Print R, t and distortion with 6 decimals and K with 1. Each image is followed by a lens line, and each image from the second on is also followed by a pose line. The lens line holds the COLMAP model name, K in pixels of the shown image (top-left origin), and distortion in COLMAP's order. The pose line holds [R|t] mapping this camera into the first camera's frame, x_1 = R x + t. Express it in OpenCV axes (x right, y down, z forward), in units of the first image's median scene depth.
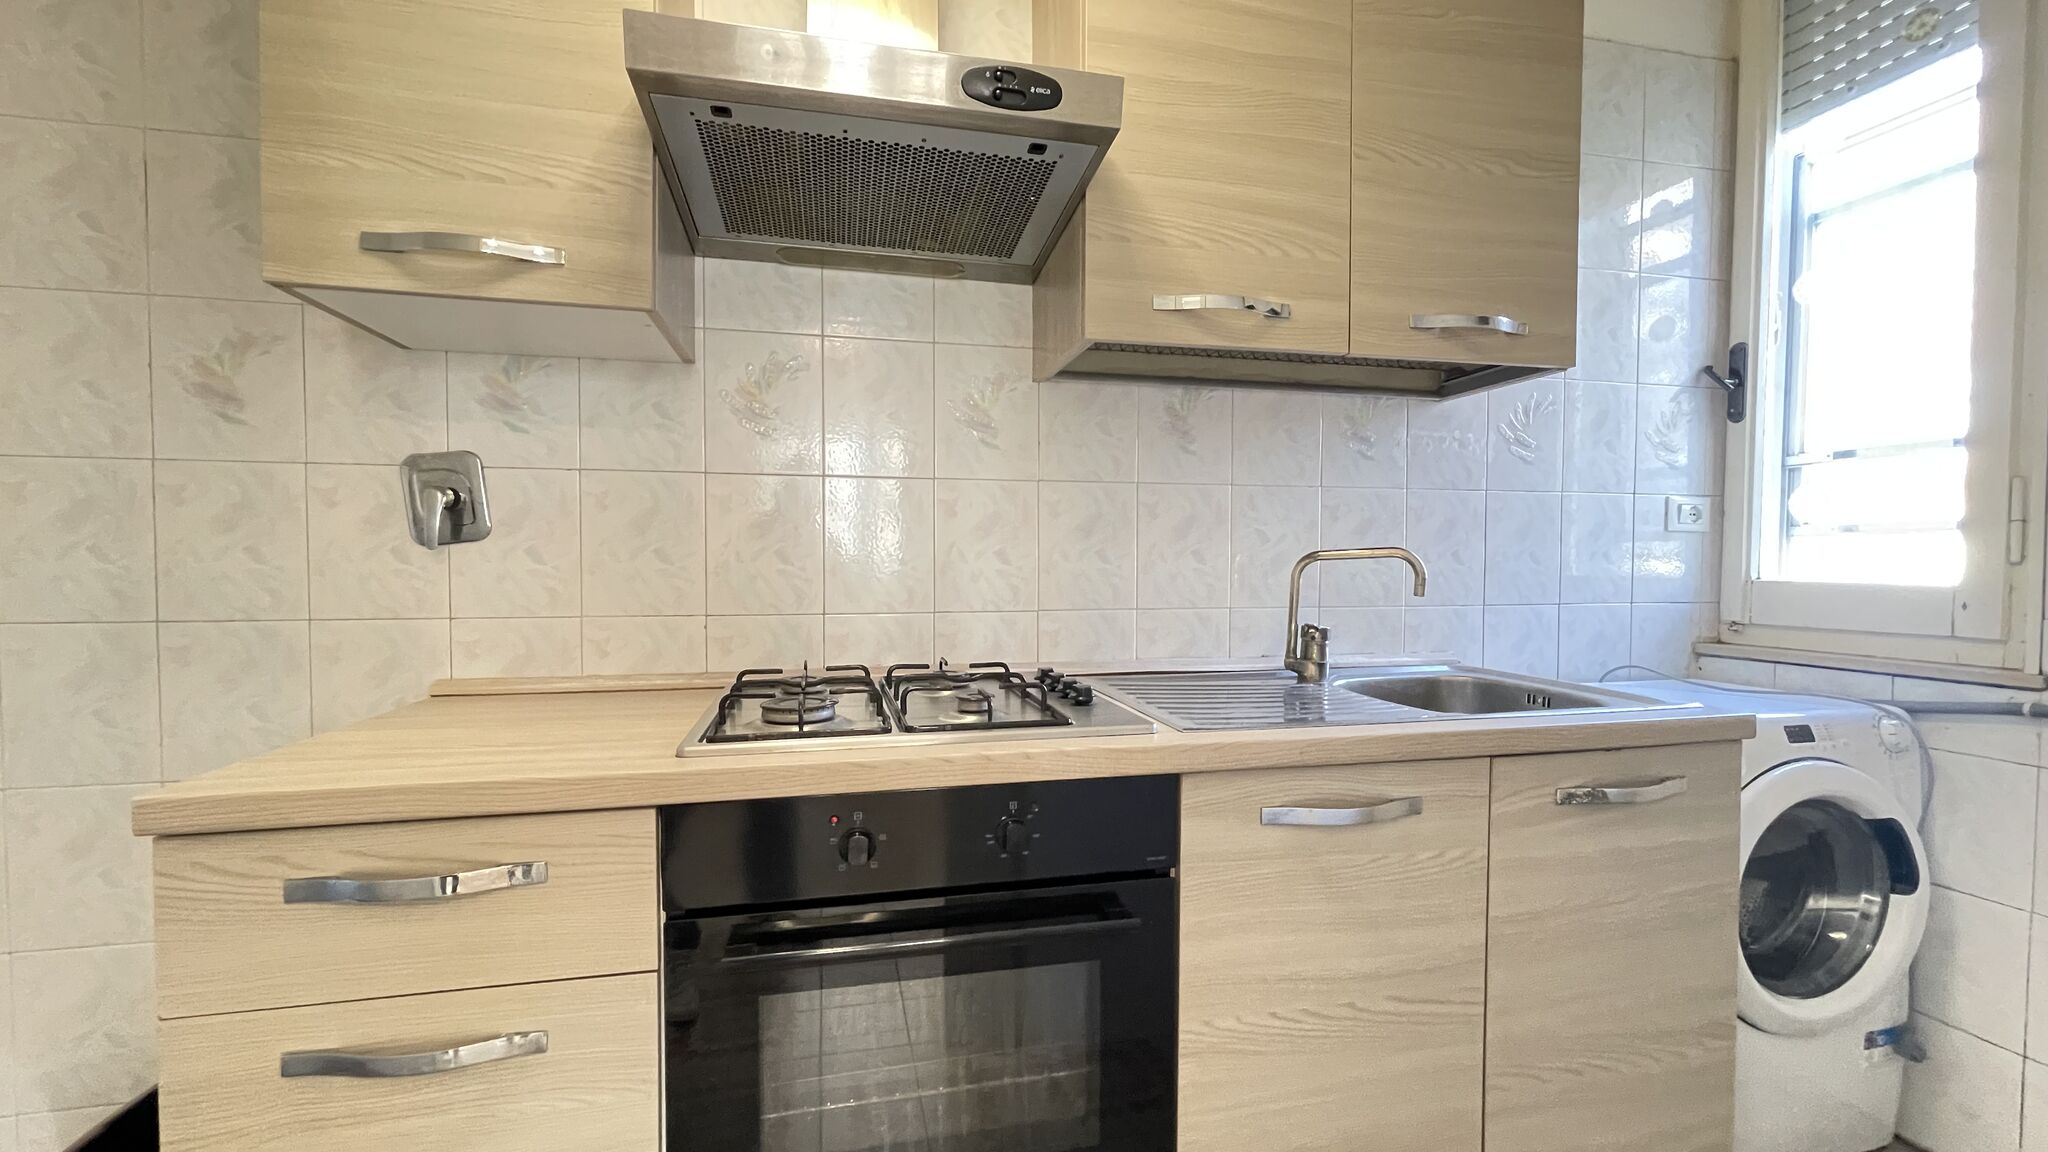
lens RADIAL K [[834.1, 0, 1024.0], [0, 834.1, 576.0], [0, 0, 1]] dist [0.002347, 0.000282]
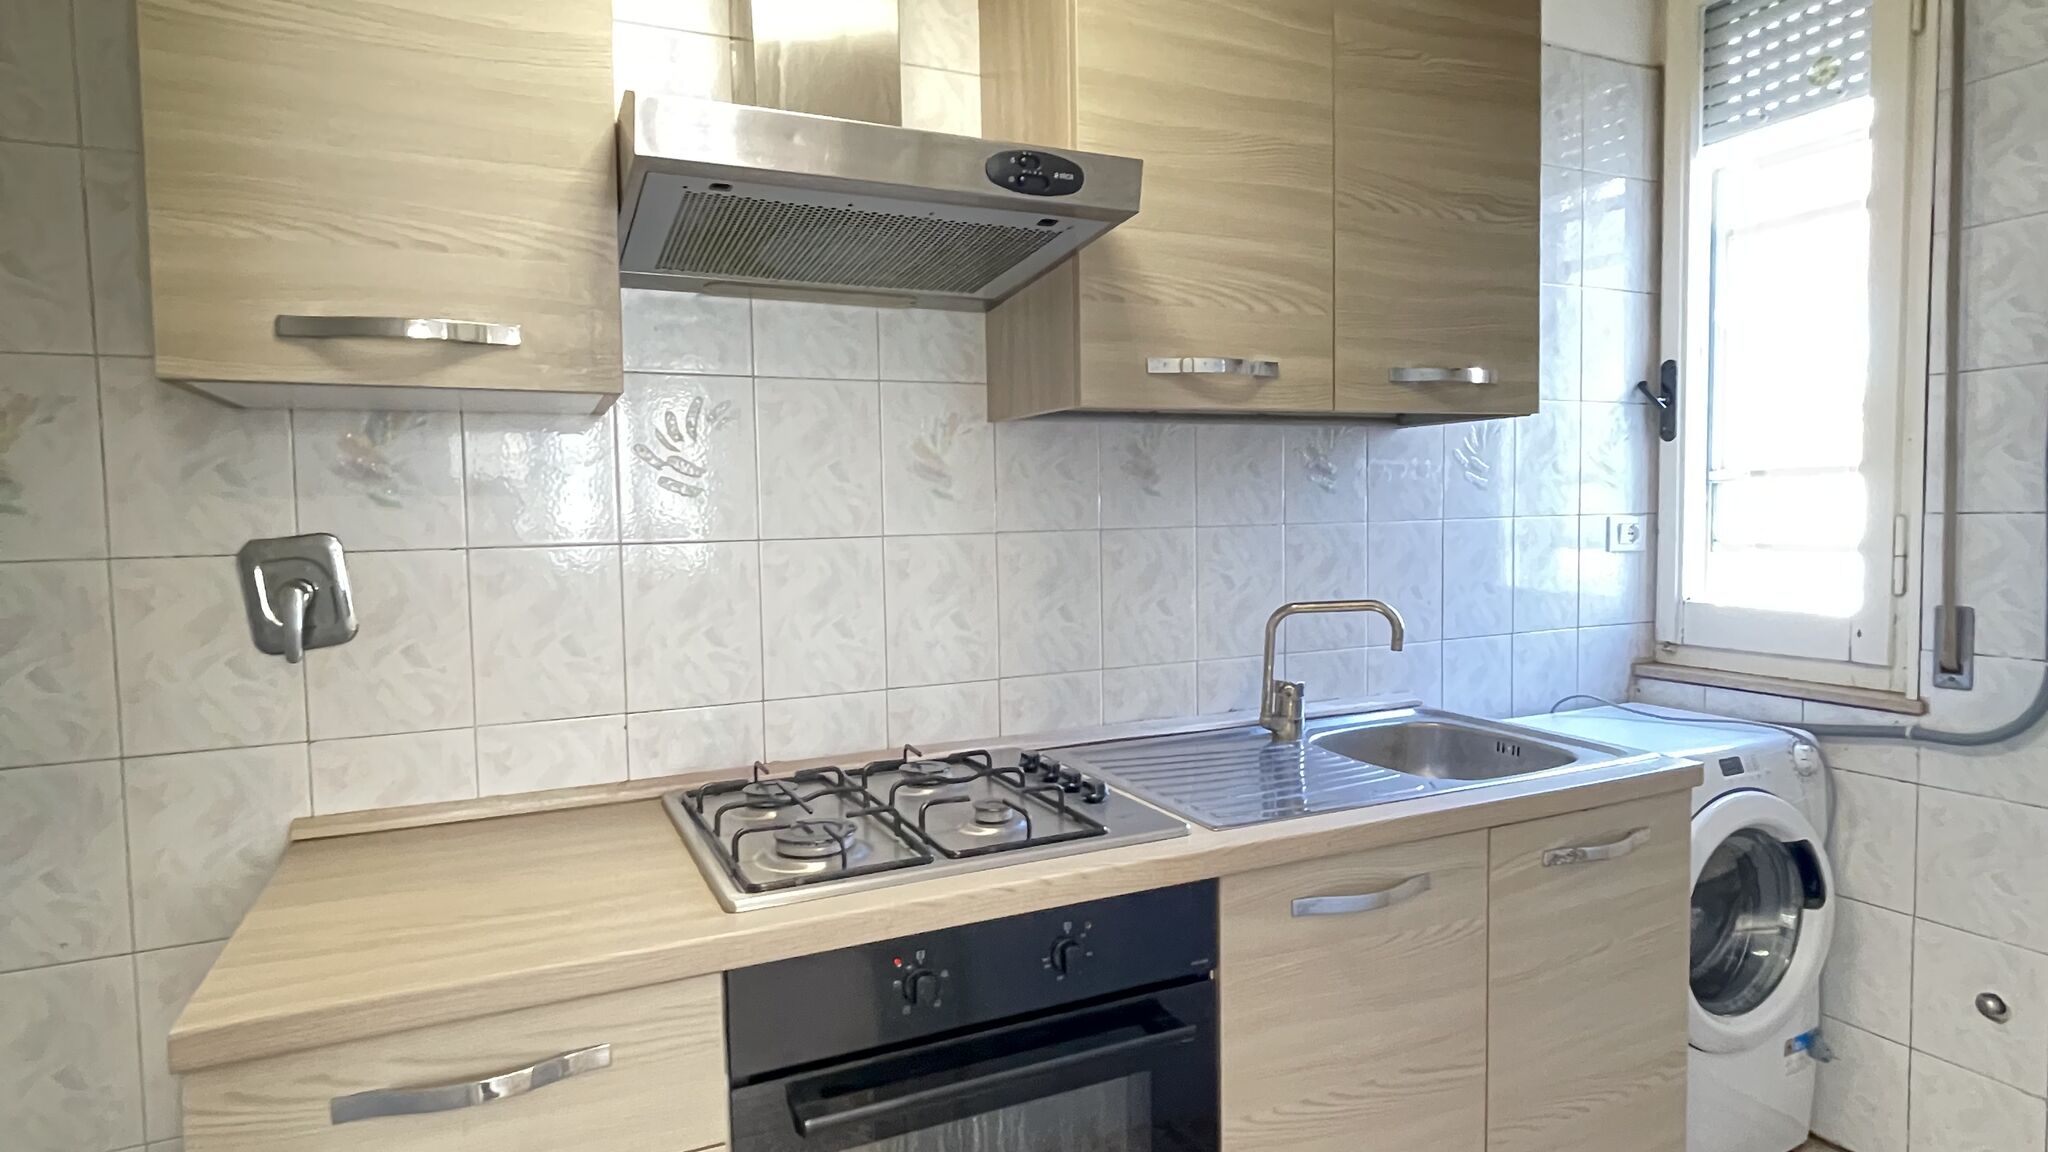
lens RADIAL K [[1110.6, 0, 1026.9], [0, 1110.6, 556.8], [0, 0, 1]] dist [0.002475, -0.000183]
pose [[0.978396, -0.028449, 0.204772, -0.221611], [0.023814, 0.999402, 0.025067, -0.135871], [-0.205362, -0.019649, 0.978489, -0.182771]]
